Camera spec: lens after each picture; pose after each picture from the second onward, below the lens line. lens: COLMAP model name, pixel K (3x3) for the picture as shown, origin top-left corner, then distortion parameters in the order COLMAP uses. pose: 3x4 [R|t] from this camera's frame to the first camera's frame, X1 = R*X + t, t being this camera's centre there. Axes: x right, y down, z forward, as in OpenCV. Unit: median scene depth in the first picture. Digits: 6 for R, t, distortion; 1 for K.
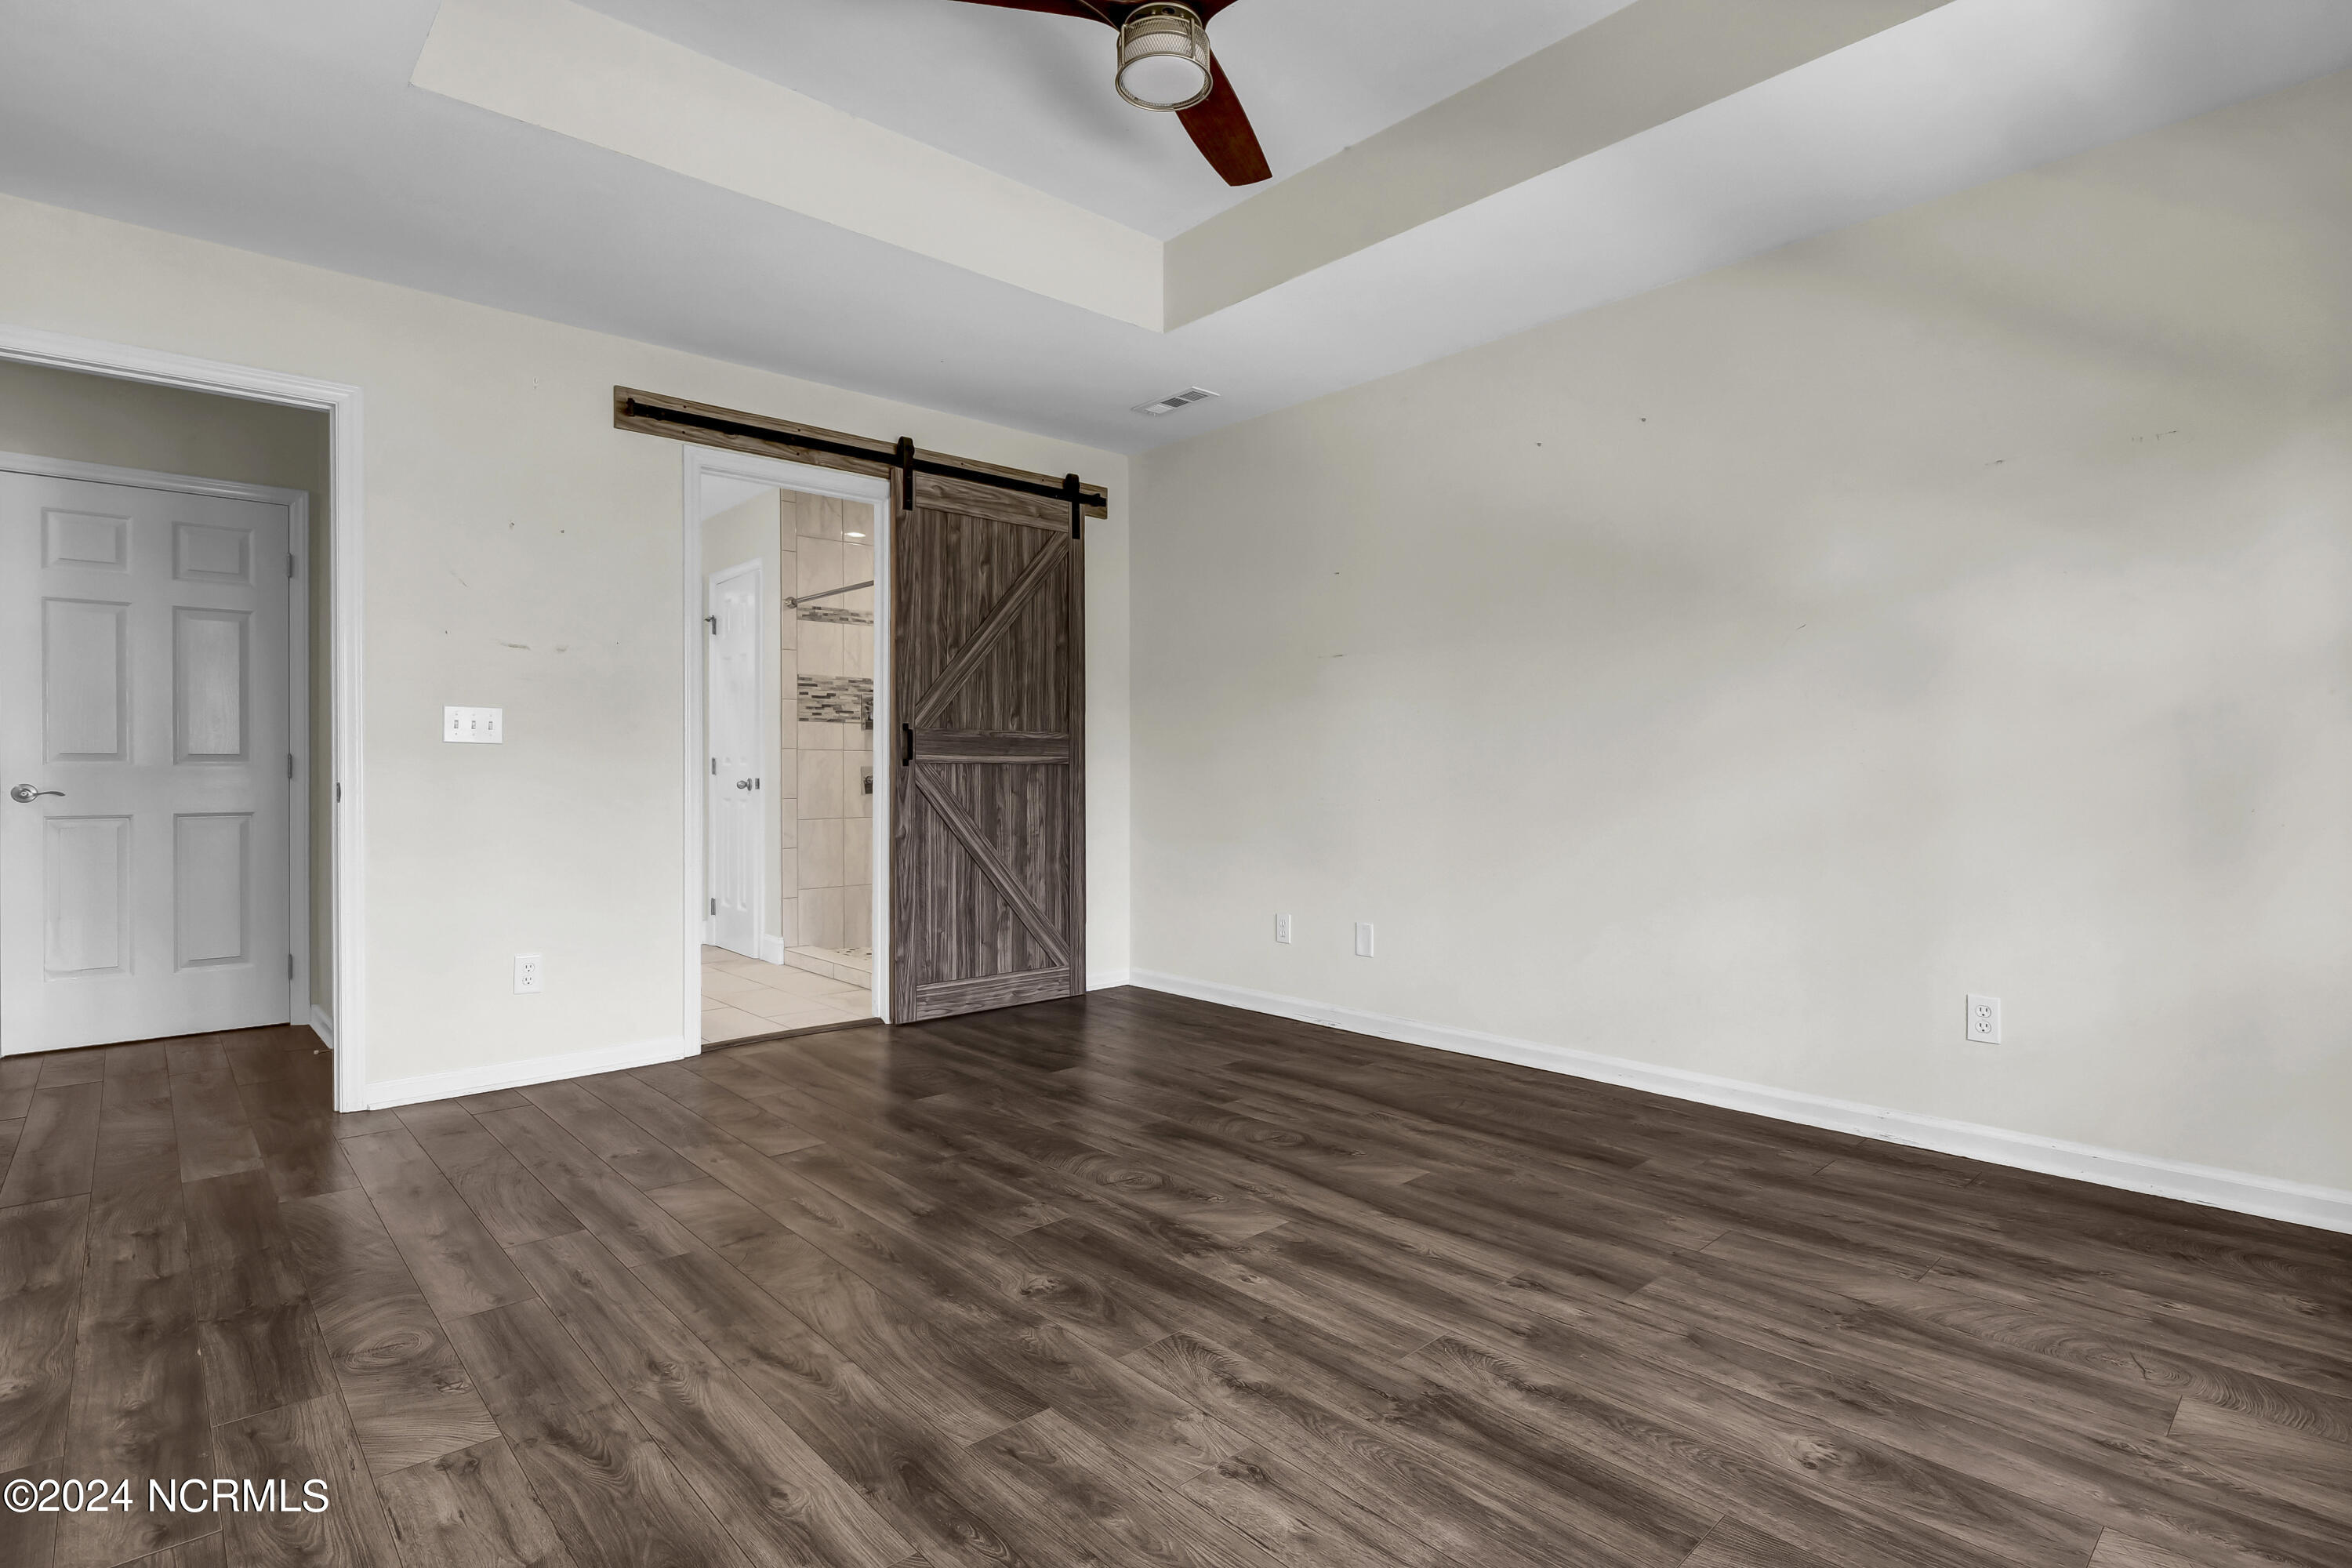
lens RADIAL K [[1174.1, 0, 1176.0], [0, 1174.1, 784.0], [0, 0, 1]] dist [-0.008056, -0.001018]
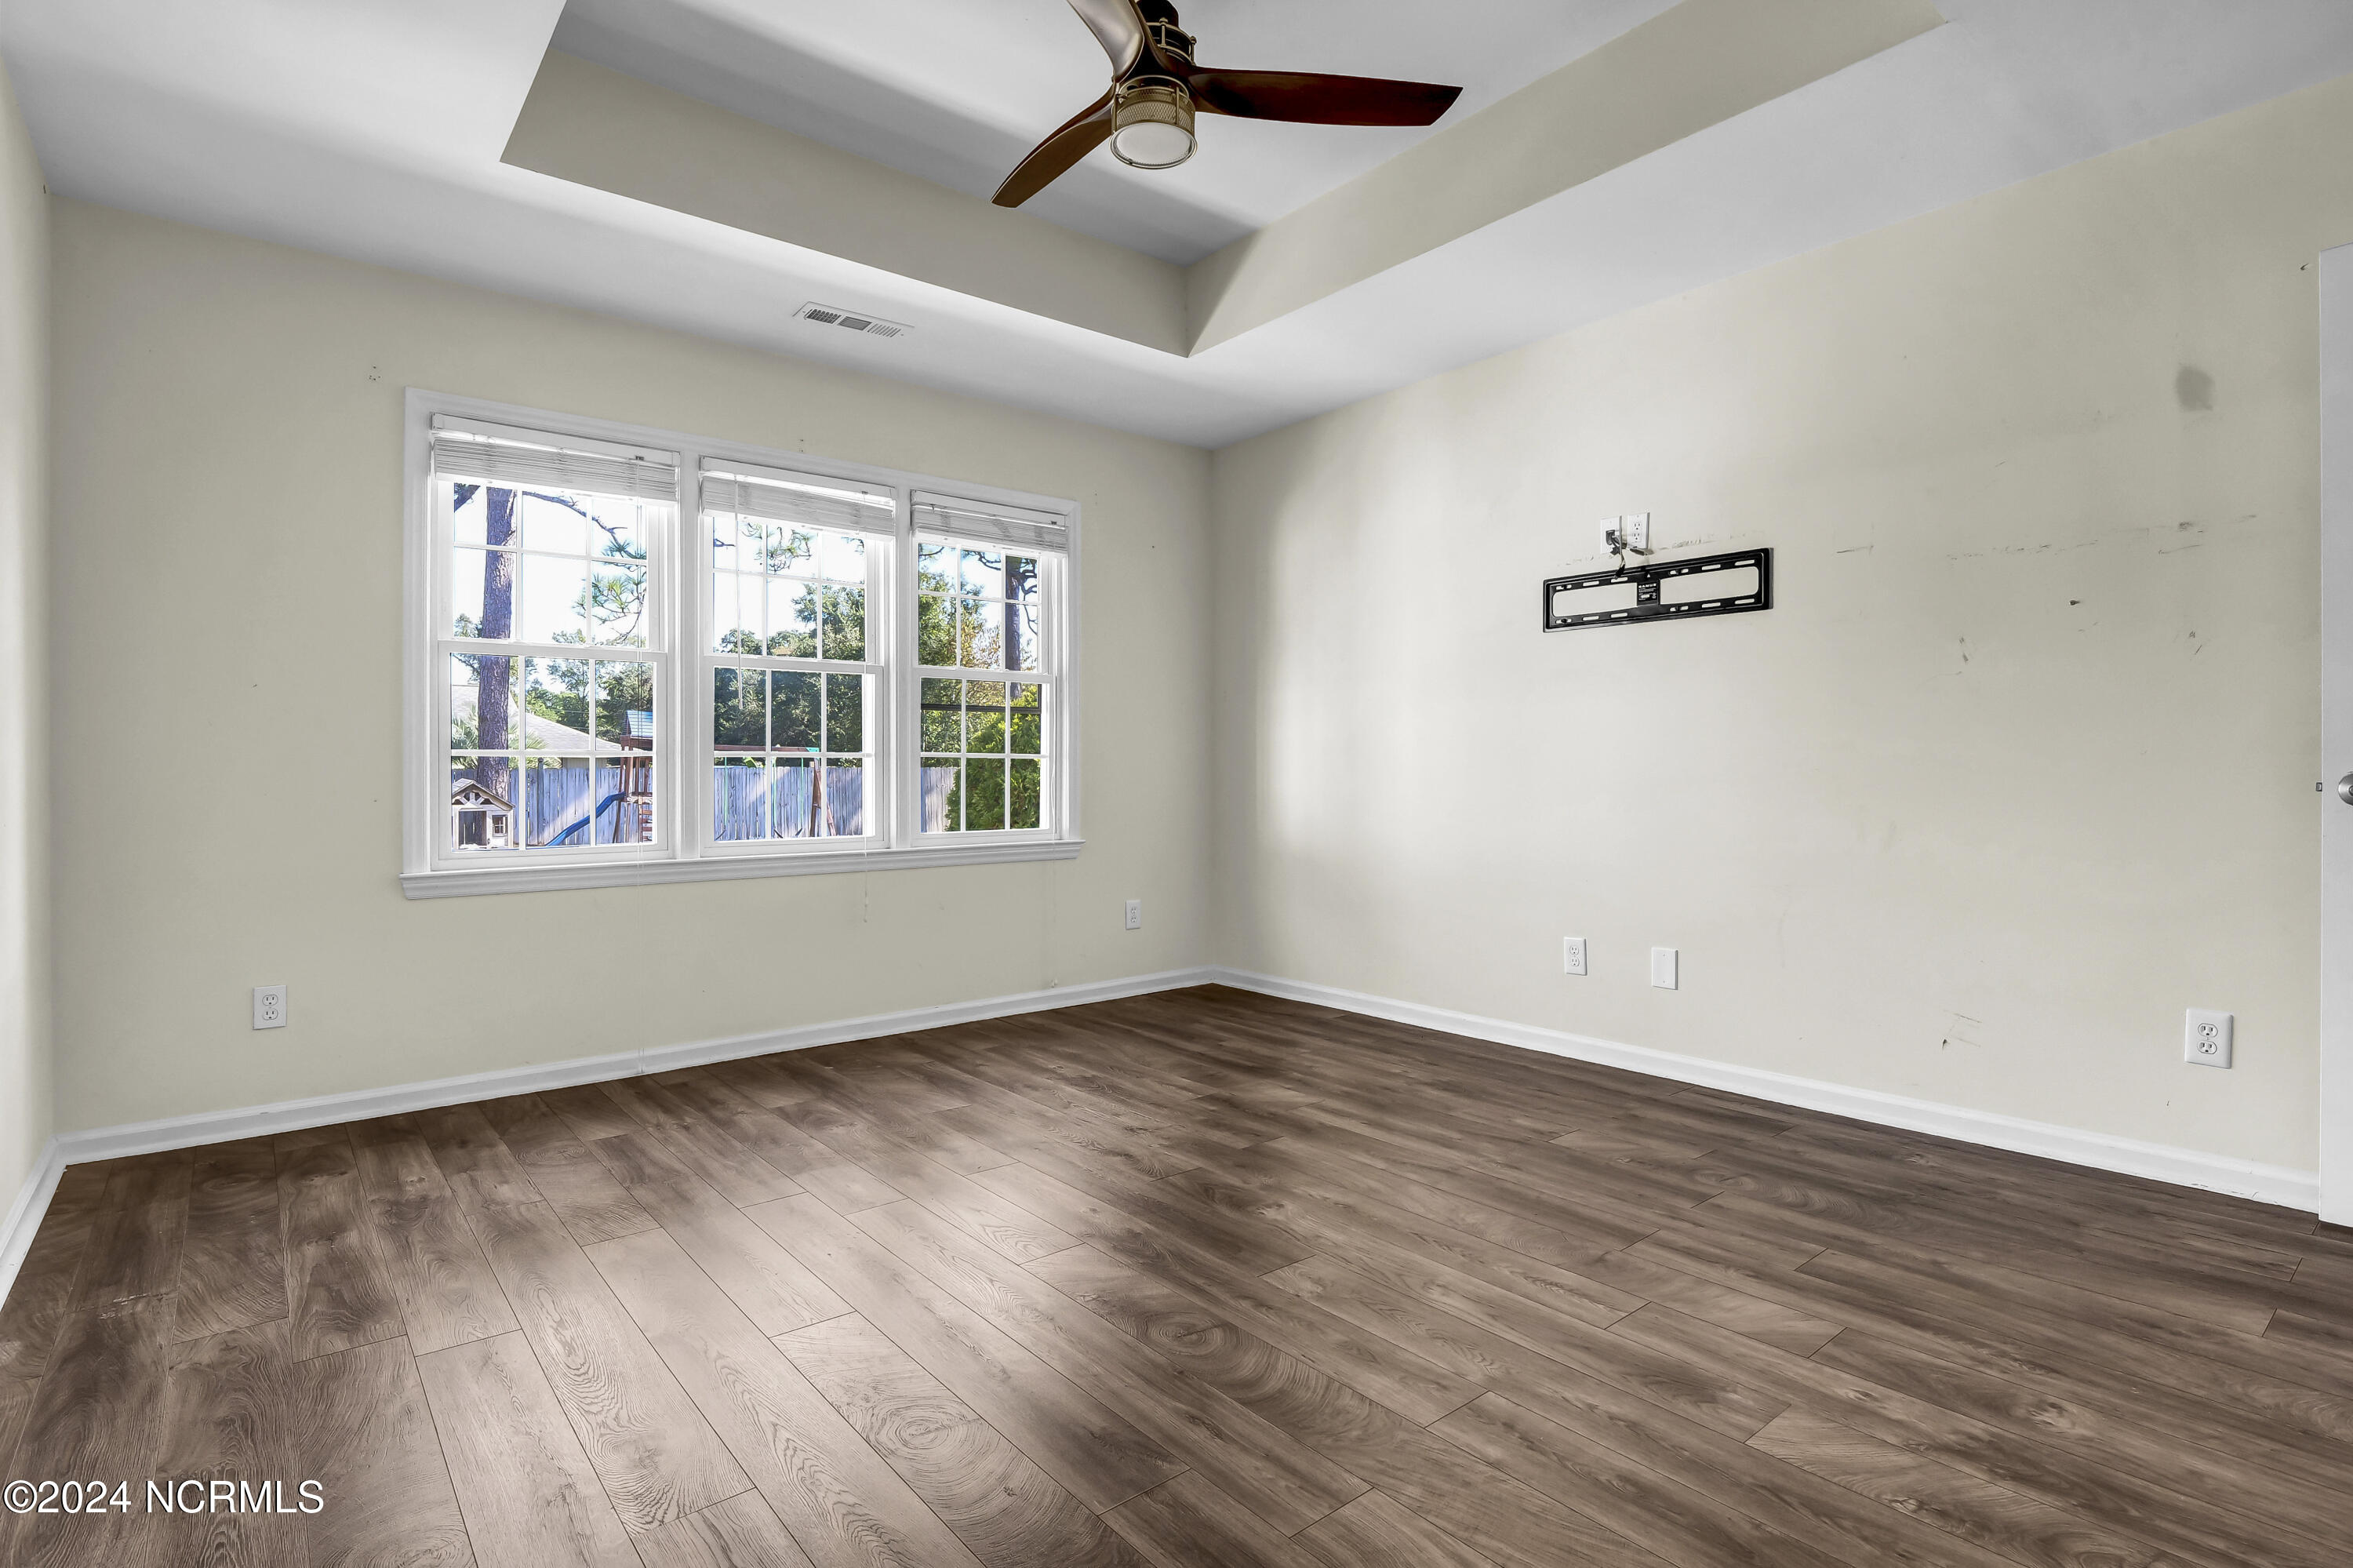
lens RADIAL K [[1174.6, 0, 1176.5], [0, 1174.6, 784.0], [0, 0, 1]] dist [-0.008056, -0.001018]
pose [[-0.998250, 0.011683, 0.057970, -0.099294], [0.012796, 0.999740, 0.018858, -0.021165], [-0.057735, 0.019567, -0.998140, 2.241845]]
